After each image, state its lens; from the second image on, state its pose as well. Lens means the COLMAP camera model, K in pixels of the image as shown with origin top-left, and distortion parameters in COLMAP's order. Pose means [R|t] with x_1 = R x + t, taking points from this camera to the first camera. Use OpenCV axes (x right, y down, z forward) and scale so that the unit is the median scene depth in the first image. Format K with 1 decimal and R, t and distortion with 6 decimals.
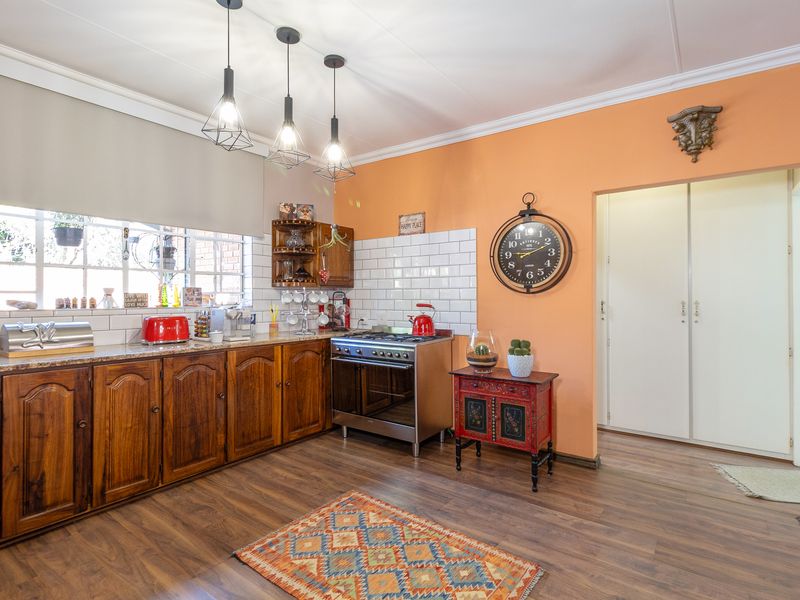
lens RADIAL K [[415.6, 0, 396.2], [0, 415.6, 297.4], [0, 0, 1]] dist [0.000880, -0.000334]
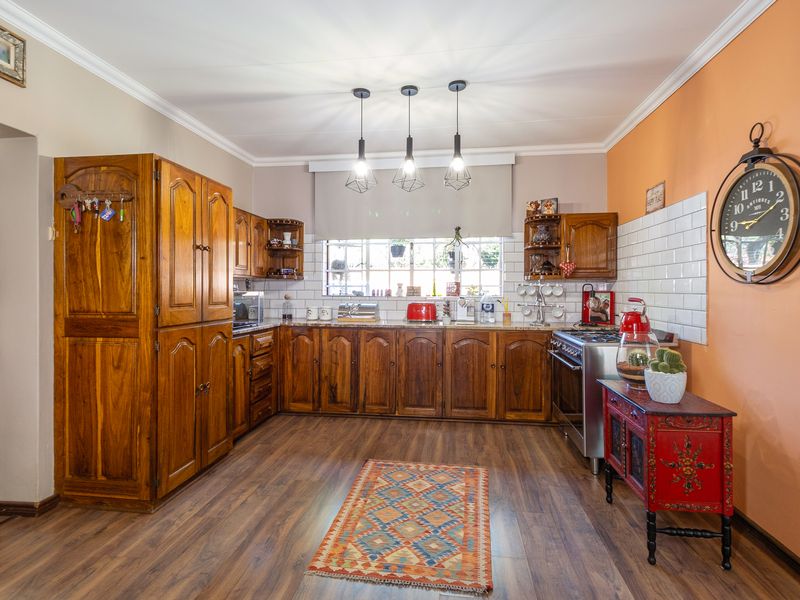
lens RADIAL K [[415.6, 0, 407.4], [0, 415.6, 291.7], [0, 0, 1]] dist [0.000880, -0.000334]
pose [[0.497159, 0.006832, -0.867633, 0.682848], [-0.003815, 0.999977, 0.005688, 0.000529], [0.867651, 0.000482, 0.497173, 0.262379]]
